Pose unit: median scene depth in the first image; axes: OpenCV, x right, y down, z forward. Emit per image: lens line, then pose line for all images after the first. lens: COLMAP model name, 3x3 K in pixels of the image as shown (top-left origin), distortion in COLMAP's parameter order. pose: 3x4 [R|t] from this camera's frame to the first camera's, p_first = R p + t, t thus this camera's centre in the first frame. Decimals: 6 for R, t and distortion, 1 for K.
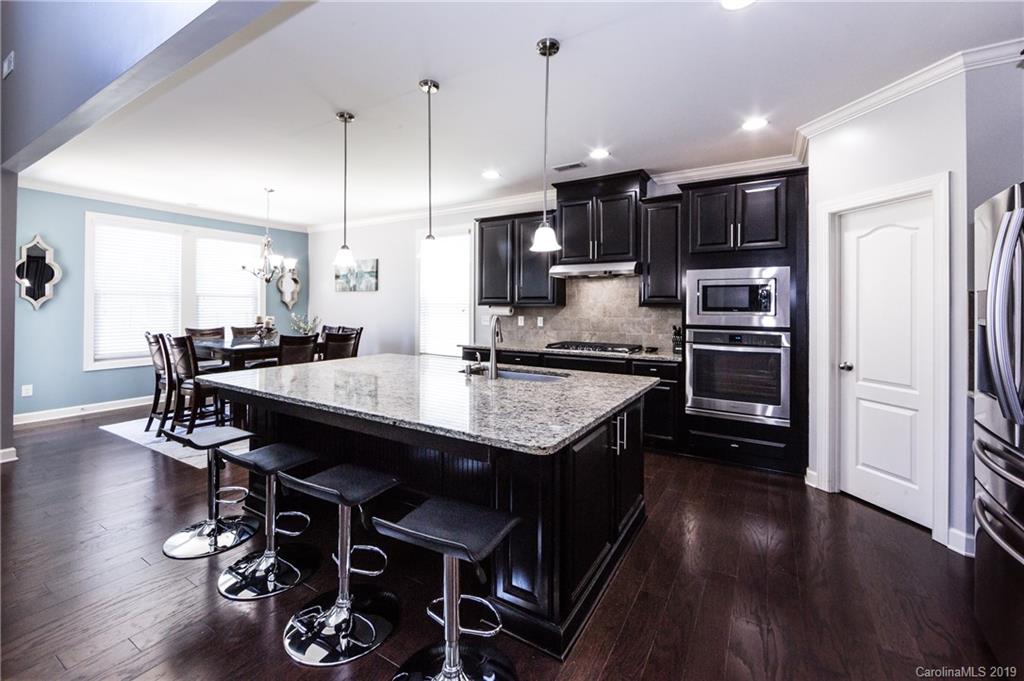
lens RADIAL K [[407.6, 0, 548.1], [0, 407.6, 305.2], [0, 0, 1]] dist [-0.000553, 0.000617]
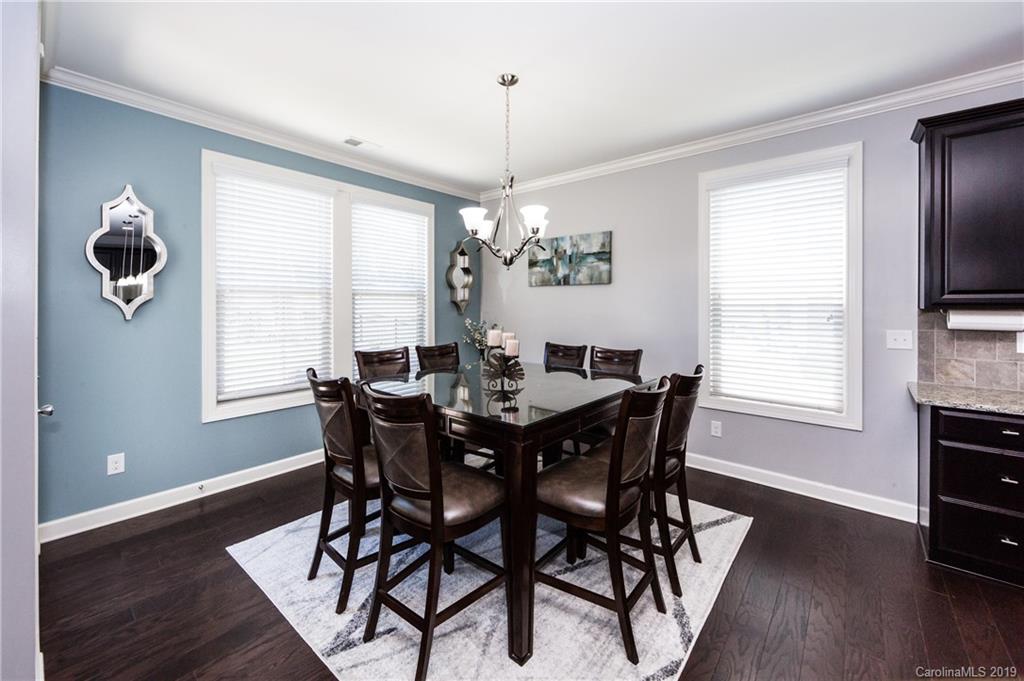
lens RADIAL K [[407.6, 0, 534.4], [0, 407.6, 308.2], [0, 0, 1]] dist [-0.000553, 0.000617]
pose [[0.984448, -0.002095, -0.175665, -0.555732], [0.004244, 0.999921, 0.011858, -0.008212], [0.175626, -0.012419, 0.984379, 0.498869]]
